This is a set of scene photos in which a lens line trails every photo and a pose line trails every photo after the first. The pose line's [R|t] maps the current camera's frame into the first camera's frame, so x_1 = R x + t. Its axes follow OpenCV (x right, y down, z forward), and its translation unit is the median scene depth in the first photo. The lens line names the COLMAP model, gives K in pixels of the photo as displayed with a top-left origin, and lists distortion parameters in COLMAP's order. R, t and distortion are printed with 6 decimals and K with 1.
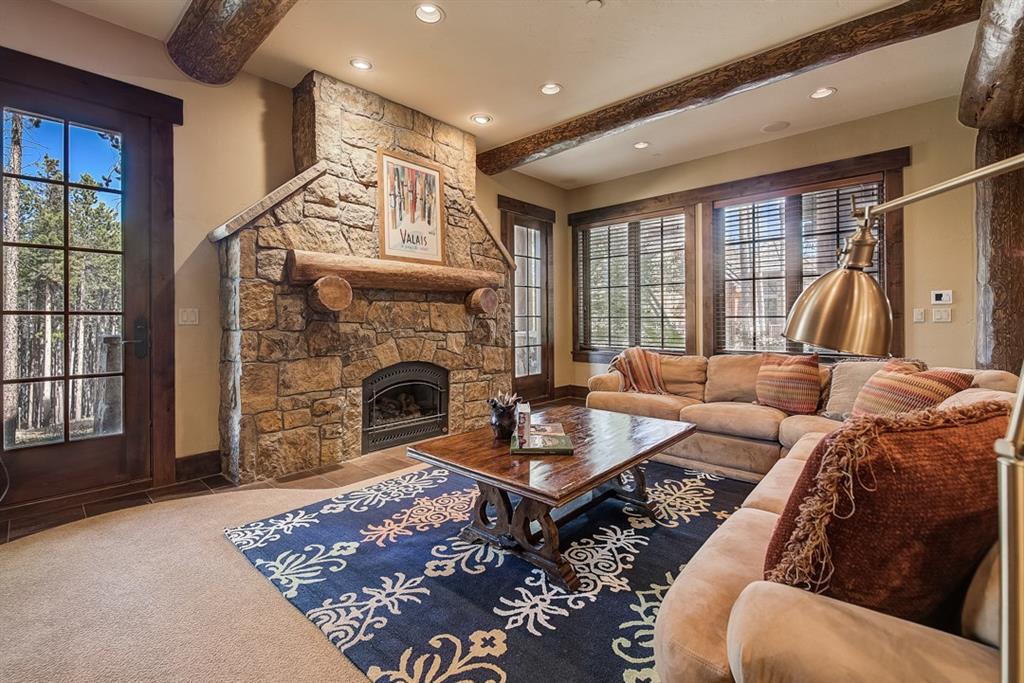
lens RADIAL K [[442.7, 0, 505.6], [0, 442.7, 321.9], [0, 0, 1]] dist [0.000777, -0.000818]
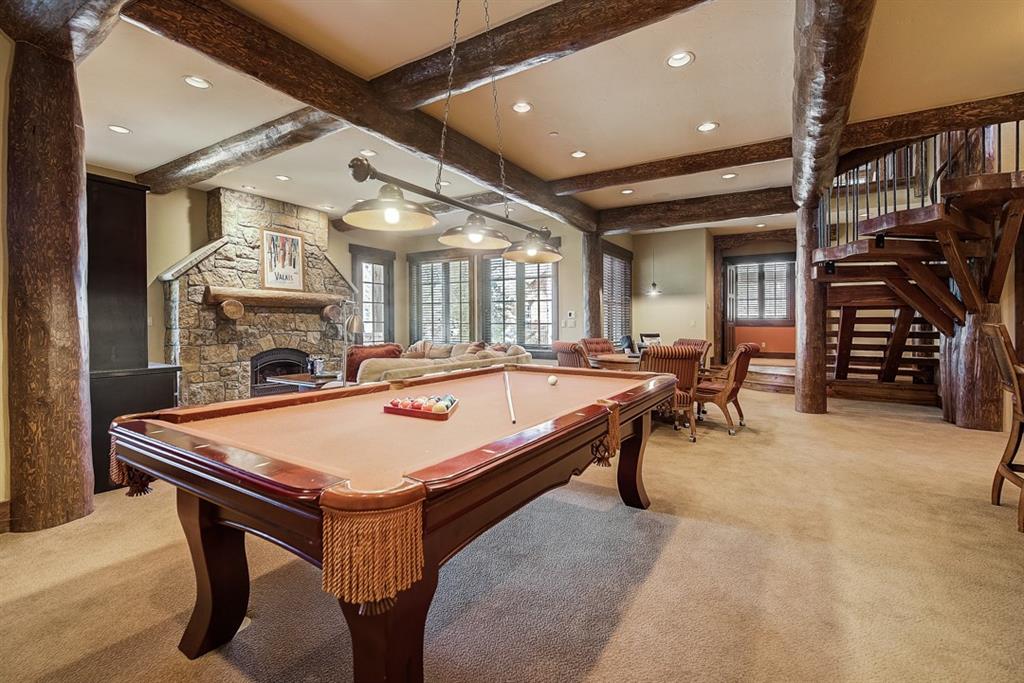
lens RADIAL K [[442.7, 0, 511.6], [0, 442.7, 333.1], [0, 0, 1]] dist [0.000777, -0.000818]
pose [[0.982437, 0.004255, 0.186548, 0.359537], [-0.007129, 0.999866, 0.014743, -0.000249], [-0.186460, -0.015814, 0.982335, -0.905260]]
